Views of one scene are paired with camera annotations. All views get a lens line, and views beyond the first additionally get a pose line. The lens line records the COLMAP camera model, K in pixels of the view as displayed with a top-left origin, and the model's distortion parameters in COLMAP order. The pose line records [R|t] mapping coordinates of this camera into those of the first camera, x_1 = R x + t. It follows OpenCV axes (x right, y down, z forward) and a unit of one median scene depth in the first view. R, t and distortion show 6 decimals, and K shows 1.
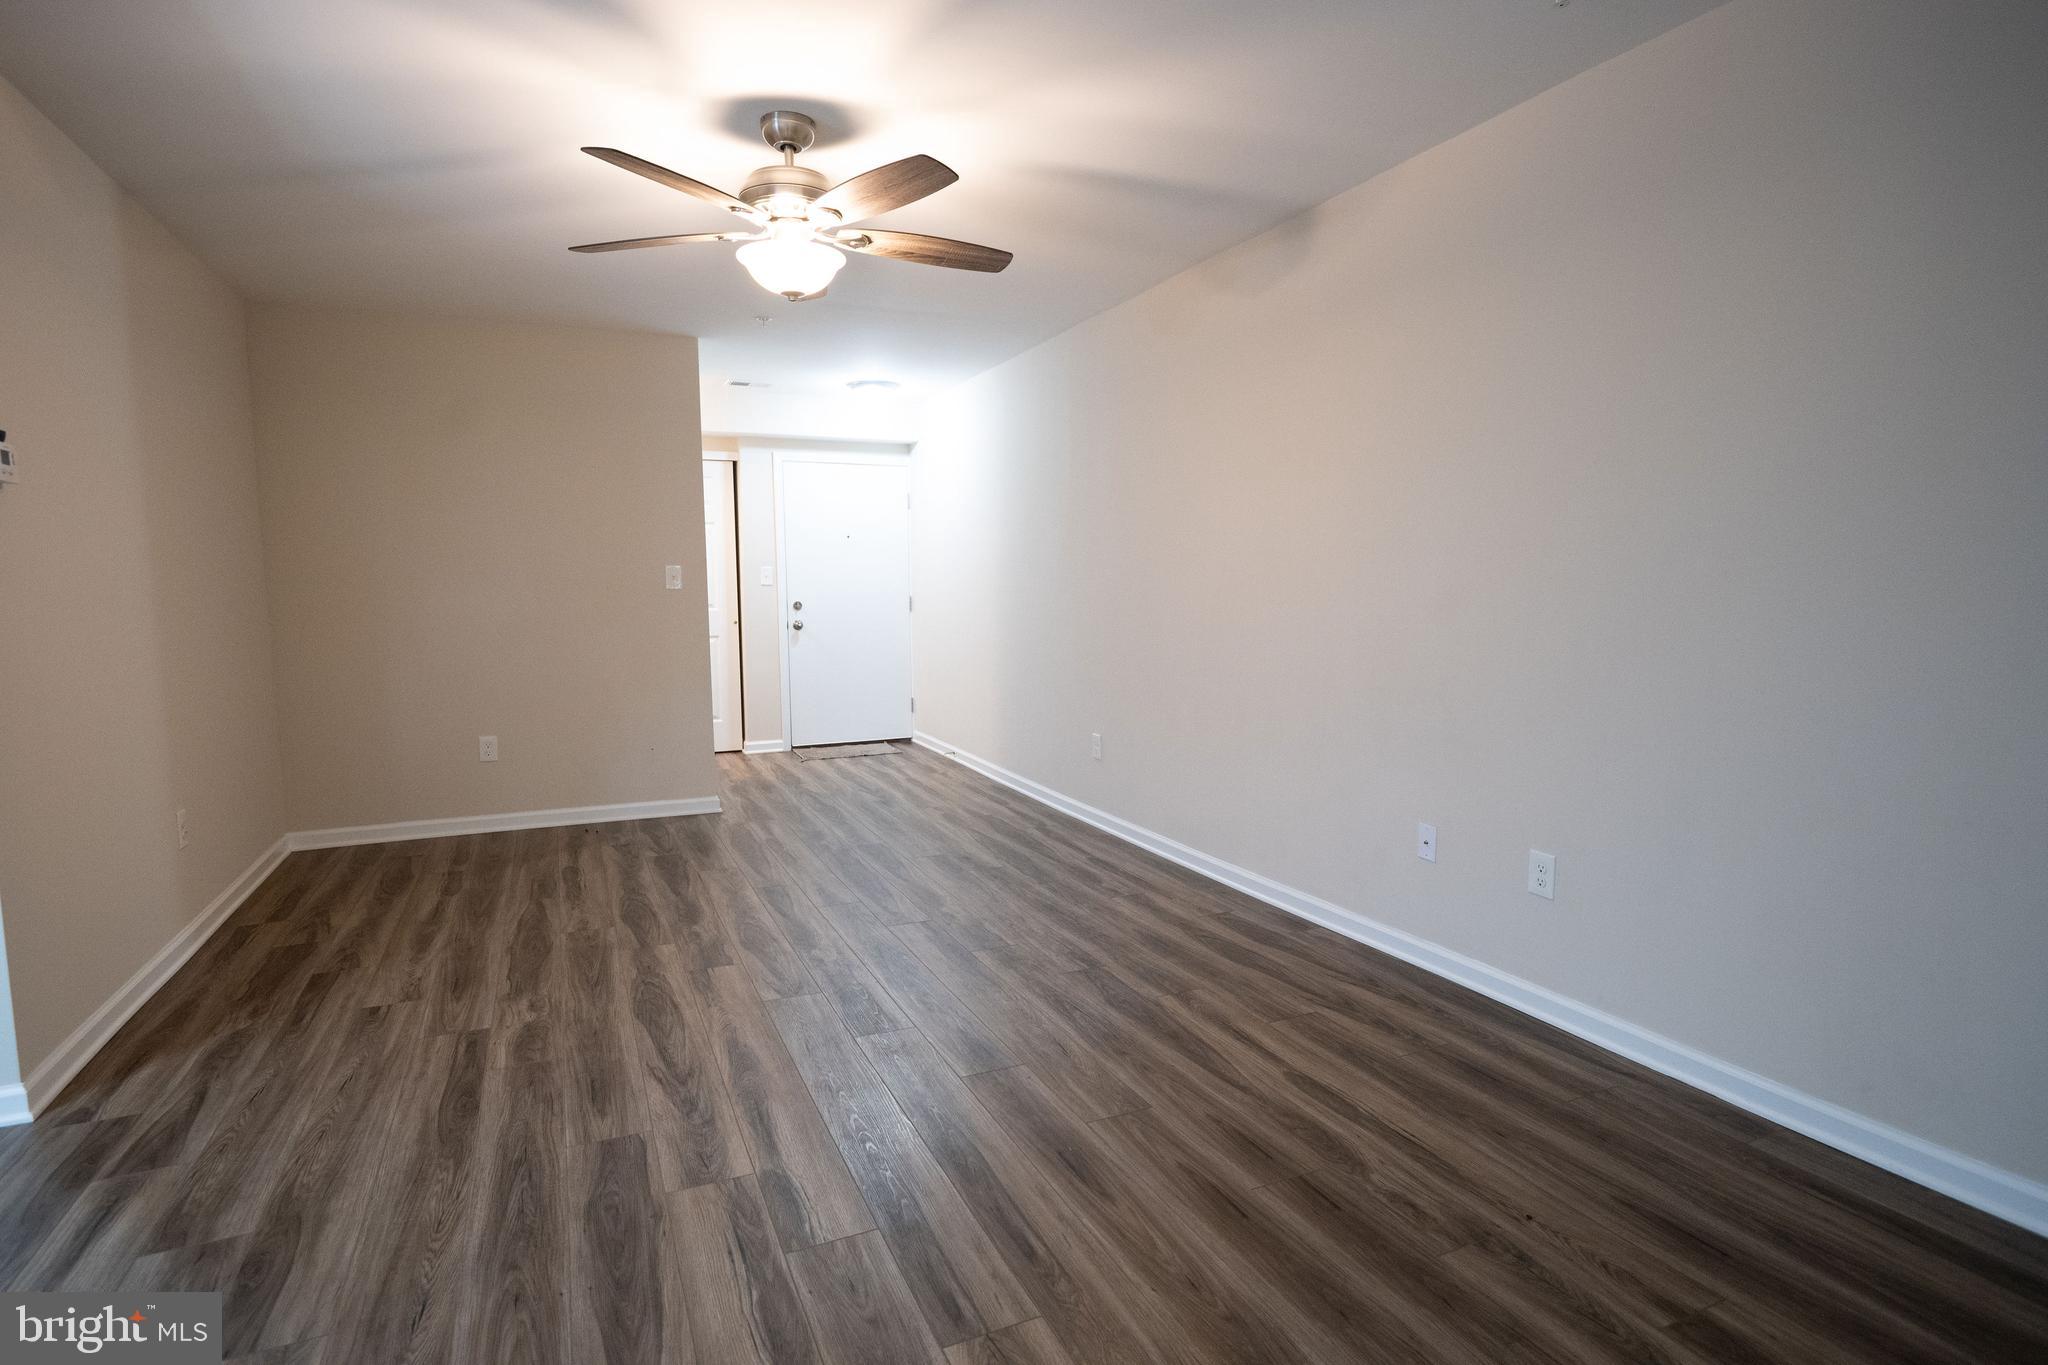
lens RADIAL K [[1034.5, 0, 1024.2], [0, 1034.5, 685.2], [0, 0, 1]] dist [-0.001977, -0.001522]
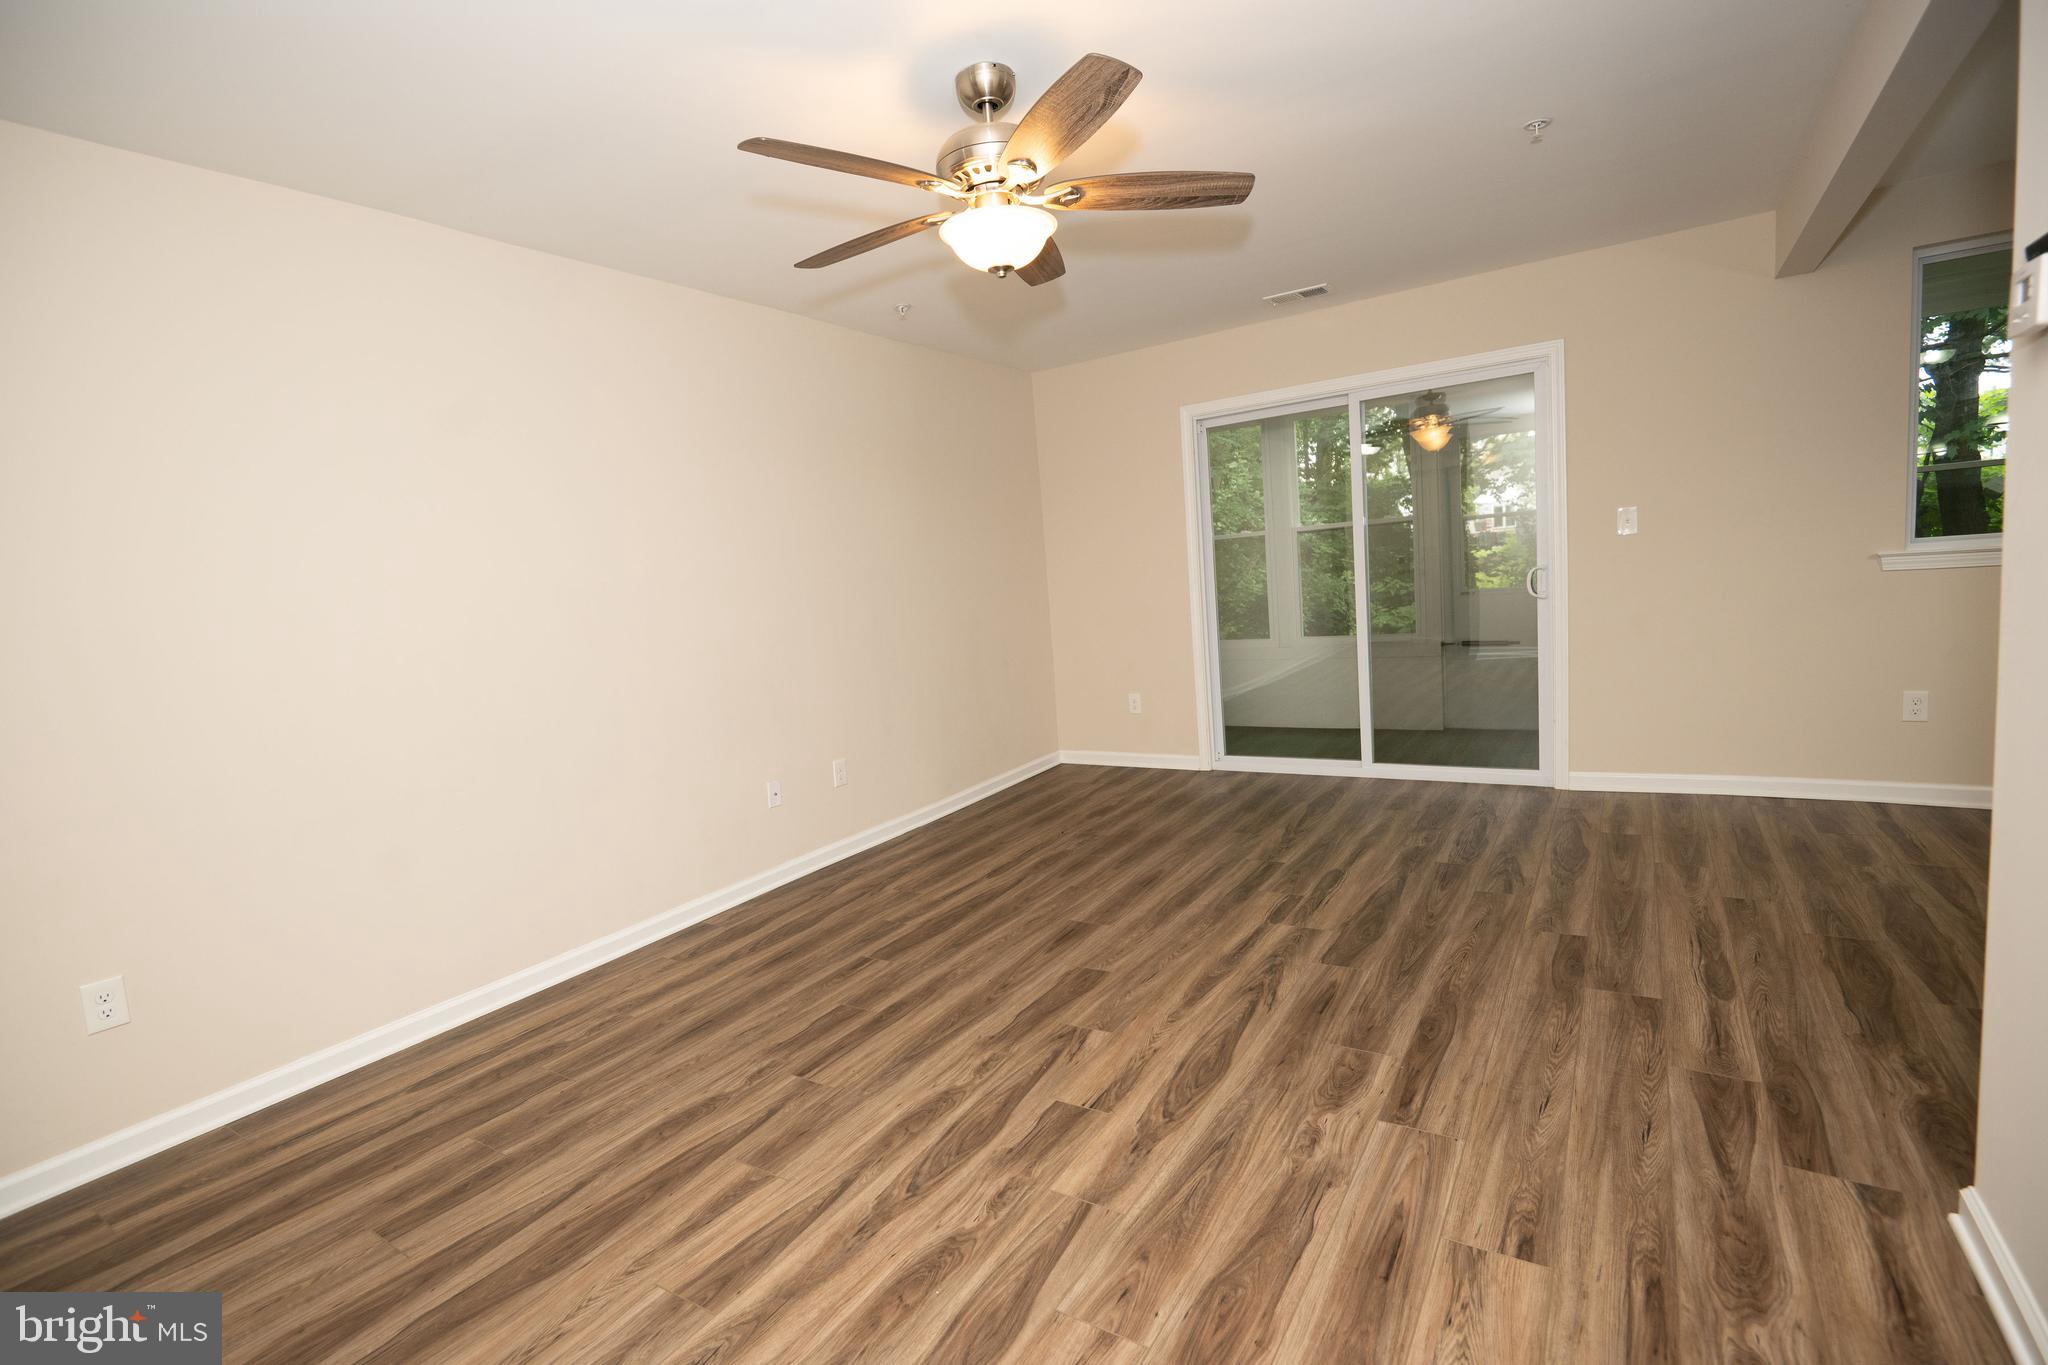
lens RADIAL K [[929.3, 0, 1021.3], [0, 929.3, 688.0], [0, 0, 1]] dist [0.012743, -0.015957]
pose [[-0.533752, -0.048414, 0.844254, -0.893076], [0.170089, 0.971810, 0.163262, -0.144522], [-0.828359, 0.230740, -0.510471, 1.411840]]
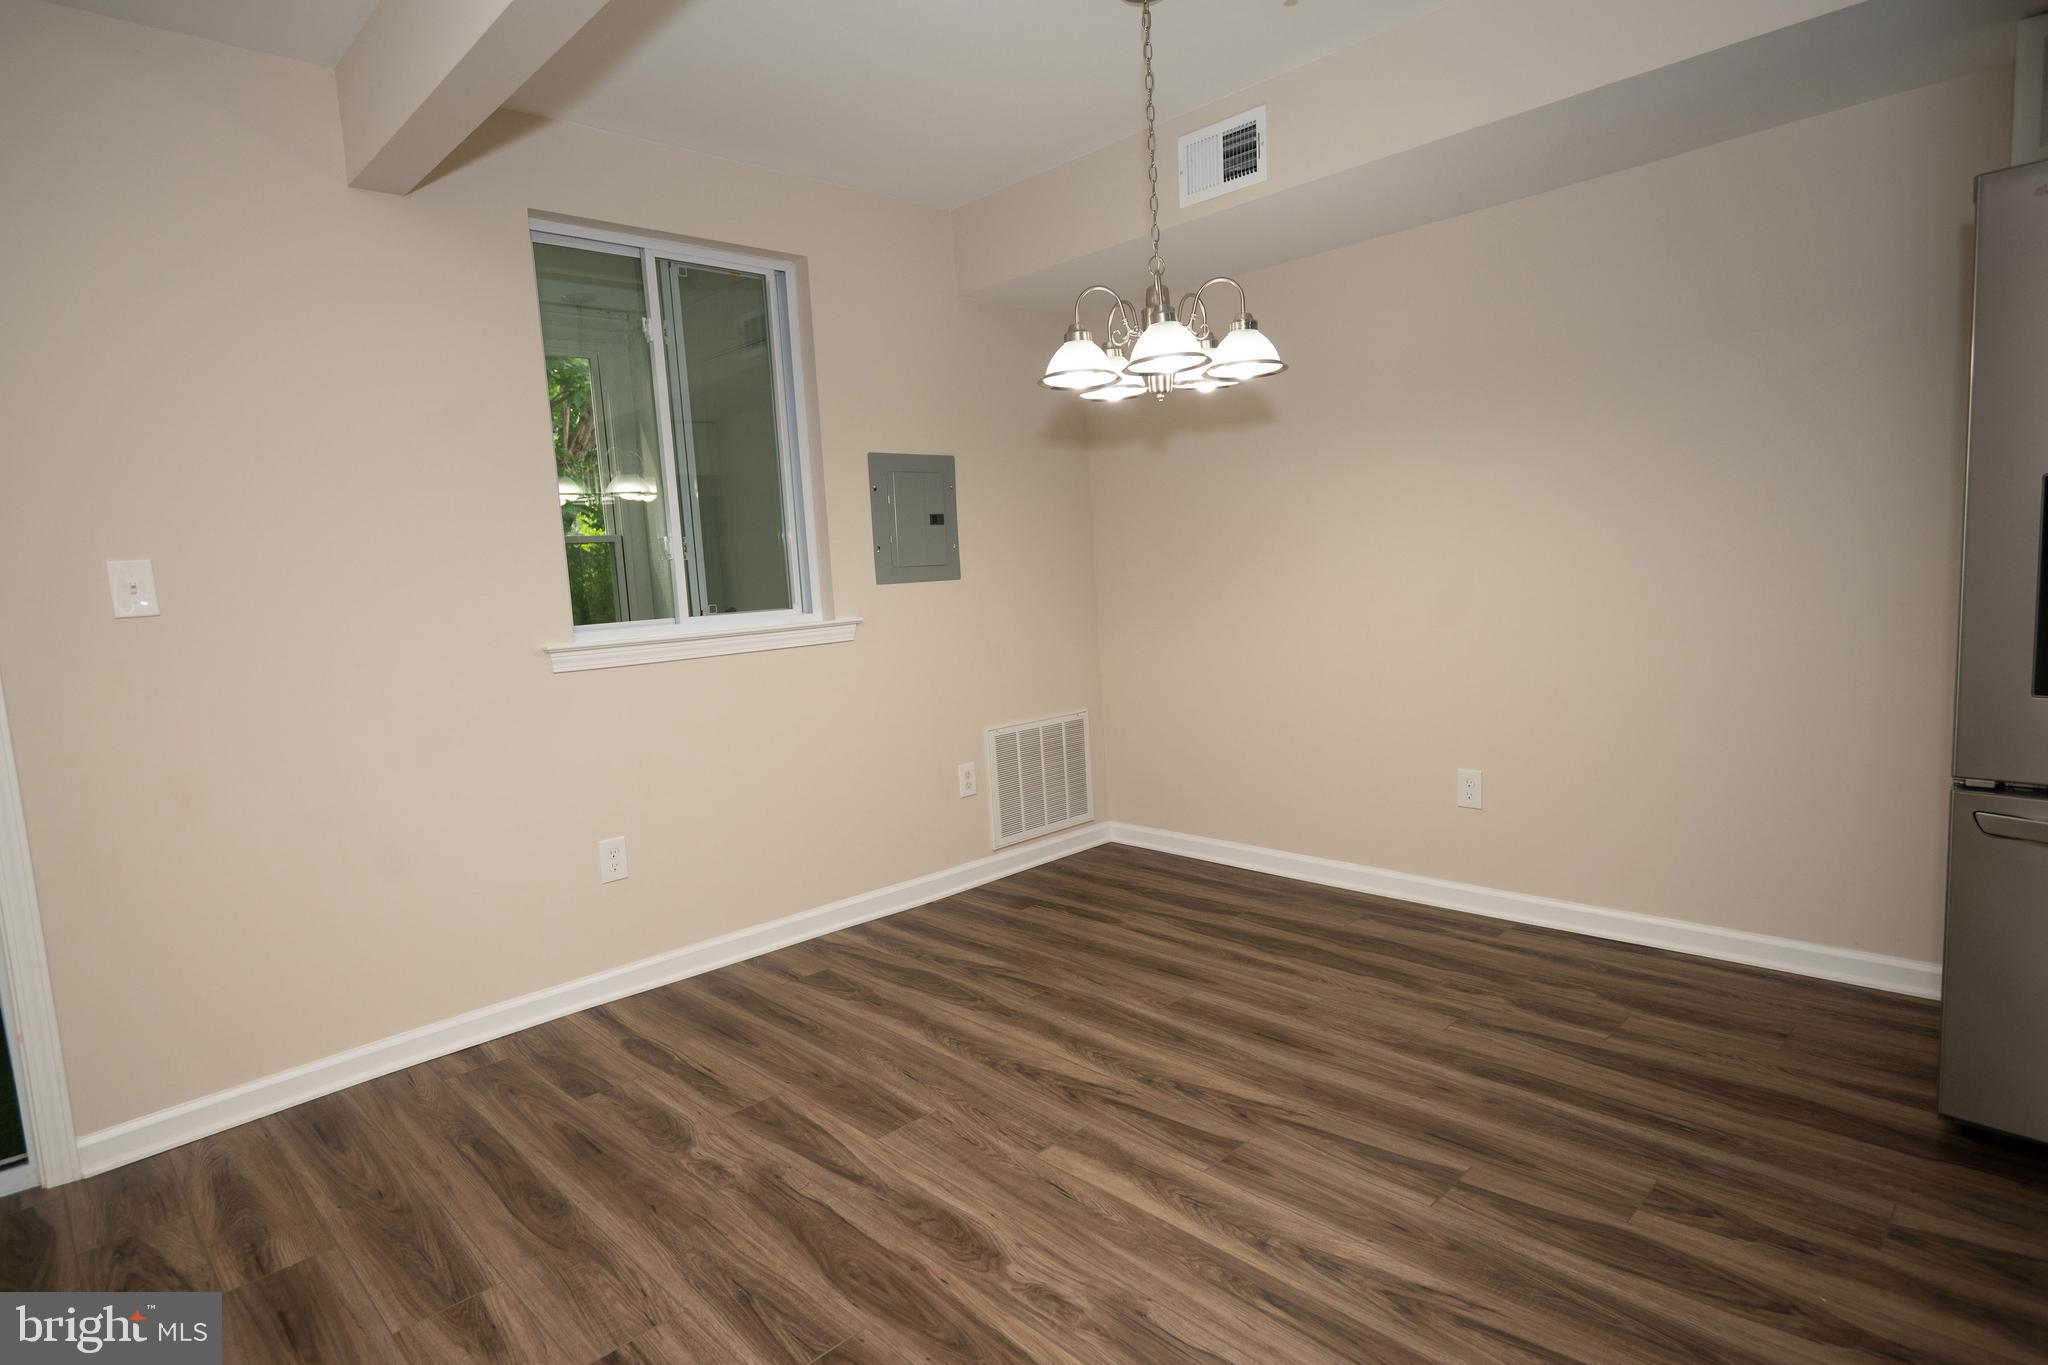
lens RADIAL K [[1077.8, 0, 1022.0], [0, 1077.8, 690.7], [0, 0, 1]] dist [0.001561, -0.005734]
pose [[-0.938859, 0.101499, -0.329002, -0.528910], [0.031136, 0.976674, 0.212459, -0.078490], [0.342892, 0.189225, -0.920119, 0.842083]]
